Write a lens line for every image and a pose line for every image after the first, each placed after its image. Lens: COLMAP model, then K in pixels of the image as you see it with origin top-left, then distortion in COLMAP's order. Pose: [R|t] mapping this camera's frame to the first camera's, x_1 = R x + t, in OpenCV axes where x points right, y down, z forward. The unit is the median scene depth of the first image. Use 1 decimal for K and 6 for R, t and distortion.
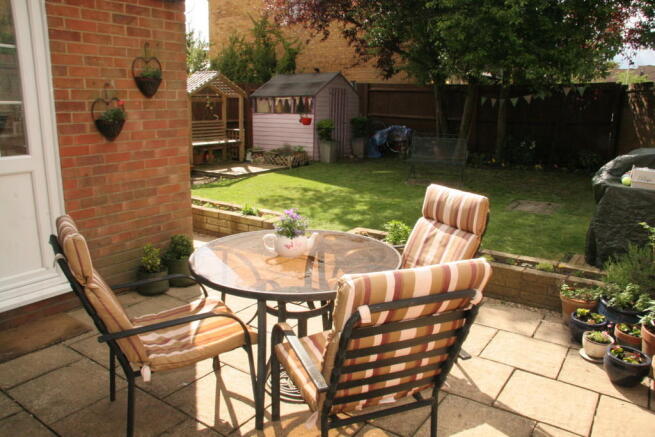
lens RADIAL K [[515.0, 0, 327.5], [0, 515.0, 218.5], [0, 0, 1]] dist [-0.175625, 0.151843]
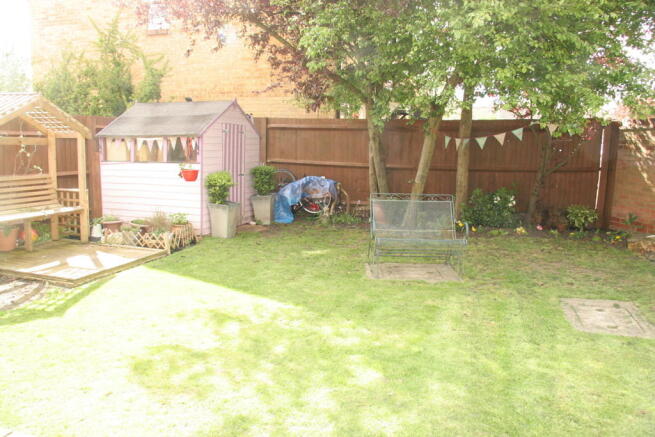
lens RADIAL K [[515.0, 0, 327.5], [0, 515.0, 218.5], [0, 0, 1]] dist [-0.175625, 0.151843]
pose [[0.957744, -0.038210, 0.285072, -0.058156], [0.058897, 0.996188, -0.064350, -0.083552], [-0.281527, 0.078421, 0.956343, 0.343635]]
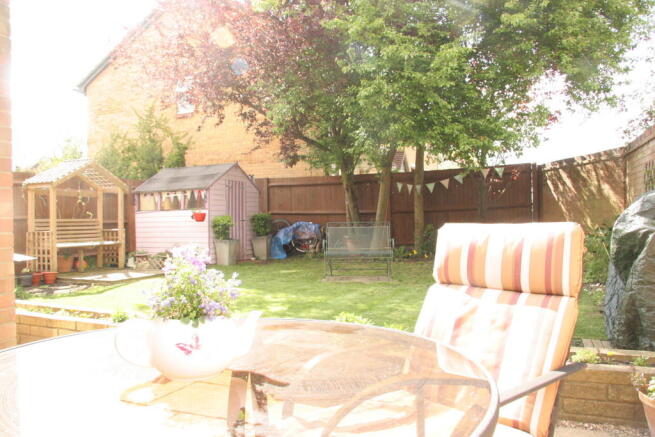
lens RADIAL K [[515.0, 0, 327.5], [0, 515.0, 218.5], [0, 0, 1]] dist [-0.175625, 0.151843]
pose [[0.977014, -0.027757, 0.211361, -0.012220], [0.074733, 0.973161, -0.217654, 0.011878], [-0.199647, 0.228446, 0.952866, 0.148242]]
